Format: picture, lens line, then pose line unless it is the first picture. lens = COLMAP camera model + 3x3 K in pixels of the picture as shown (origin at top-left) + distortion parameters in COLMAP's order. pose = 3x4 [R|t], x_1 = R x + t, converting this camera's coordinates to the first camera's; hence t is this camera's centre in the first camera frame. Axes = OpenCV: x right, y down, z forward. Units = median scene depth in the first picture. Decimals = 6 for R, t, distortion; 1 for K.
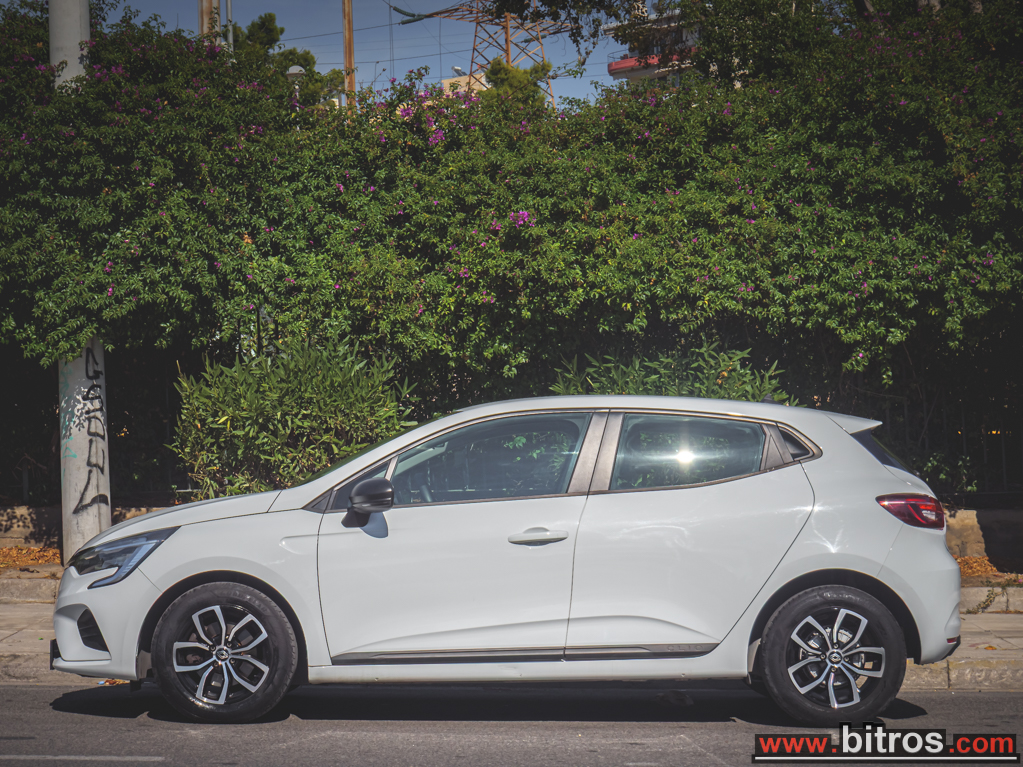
lens RADIAL K [[2309.6, 0, 507.6], [0, 2309.6, 386.7], [0, 0, 1]] dist [-0.020225, 0.000000]
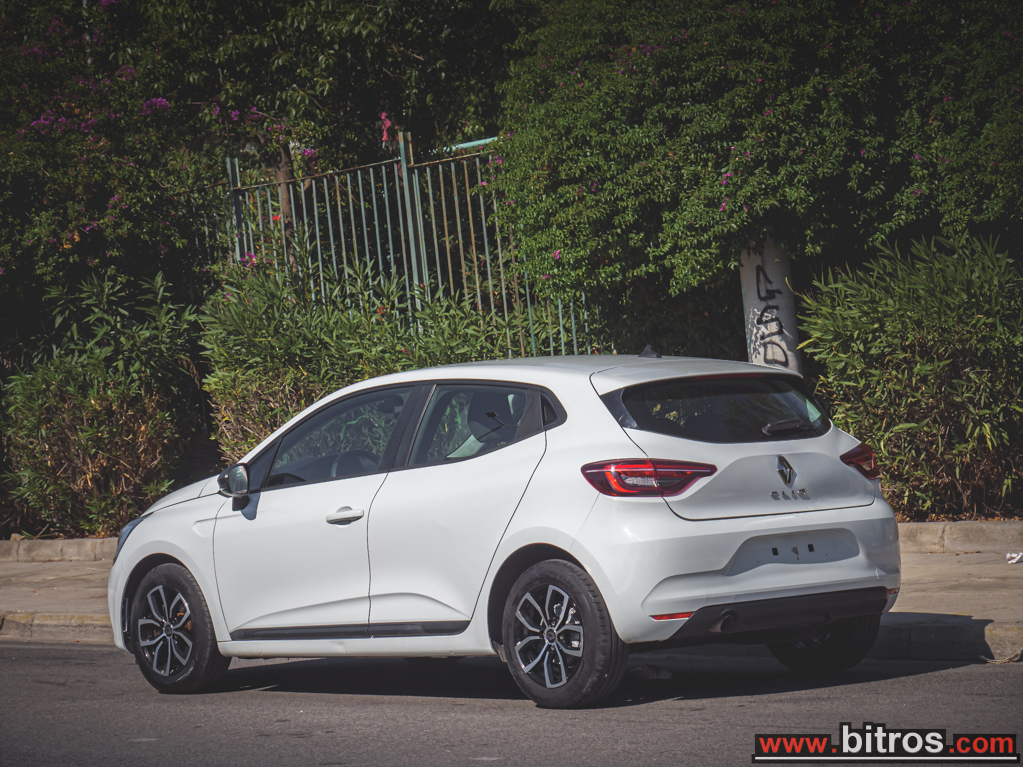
lens RADIAL K [[3525.8, 0, 512.7], [0, 3525.8, 383.5], [0, 0, 1]] dist [0.034293, 0.000000]
pose [[0.660958, -0.048526, -0.748852, 0.801243], [0.101728, 0.994489, 0.025345, -0.016123], [0.743495, -0.092931, 0.662252, 0.021678]]
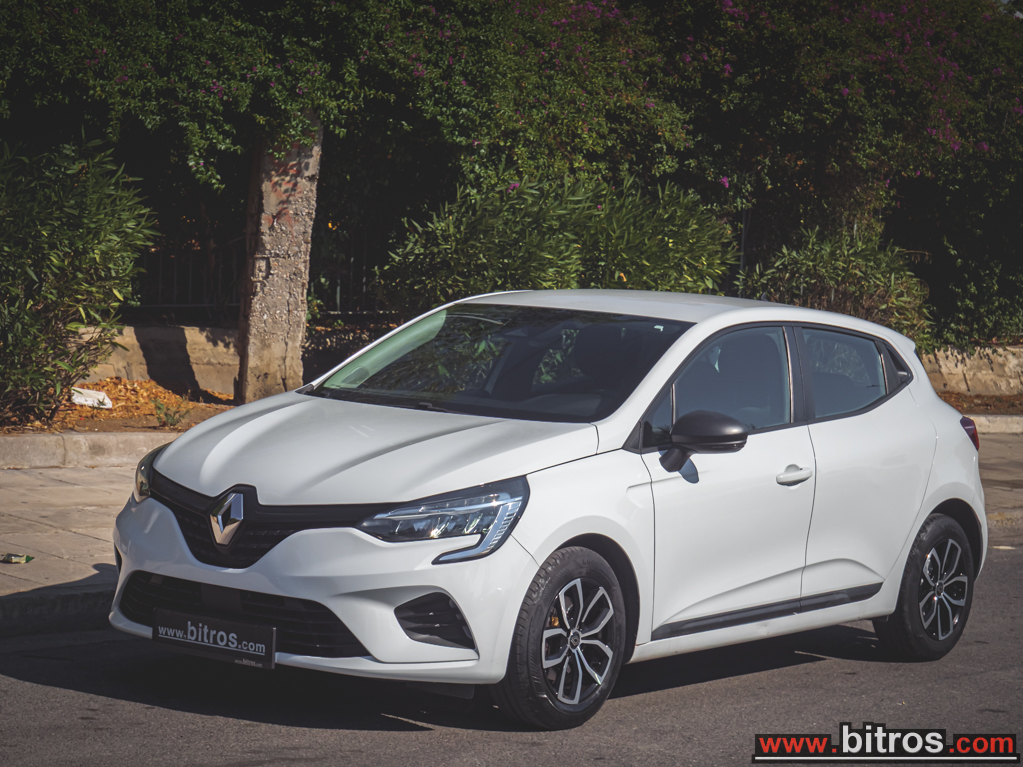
lens RADIAL K [[2500.0, 0, 491.2], [0, 2500.0, 355.2], [0, 0, 1]] dist [0.088770, 0.000000]
pose [[0.611876, 0.002858, 0.790949, -0.527000], [-0.104623, 0.991499, 0.077353, -0.027150], [-0.784004, -0.130082, 0.606973, 0.340037]]
